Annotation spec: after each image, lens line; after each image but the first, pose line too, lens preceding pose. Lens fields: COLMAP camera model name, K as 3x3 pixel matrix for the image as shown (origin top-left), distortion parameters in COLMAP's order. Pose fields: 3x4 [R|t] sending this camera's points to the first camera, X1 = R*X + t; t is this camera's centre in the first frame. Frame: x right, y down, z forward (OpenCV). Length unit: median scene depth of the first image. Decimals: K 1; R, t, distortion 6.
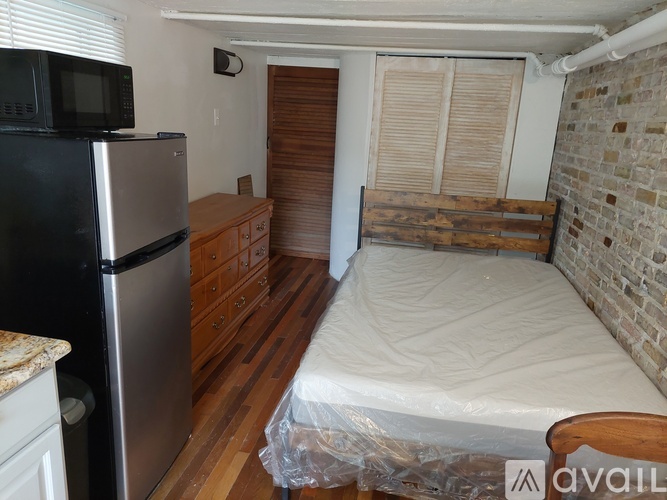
lens RADIAL K [[494.4, 0, 332.3], [0, 494.4, 247.0], [0, 0, 1]] dist [0.044855, -0.021355]
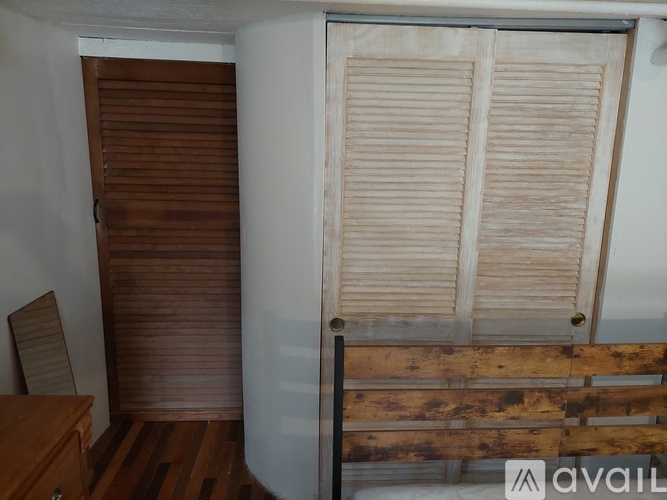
lens RADIAL K [[494.4, 0, 336.3], [0, 494.4, 237.5], [0, 0, 1]] dist [0.044855, -0.021355]
pose [[0.966814, -0.081006, 0.242299, -0.025051], [0.096195, 0.994029, -0.051510, -0.165110], [-0.236680, 0.073109, 0.968833, 0.562476]]
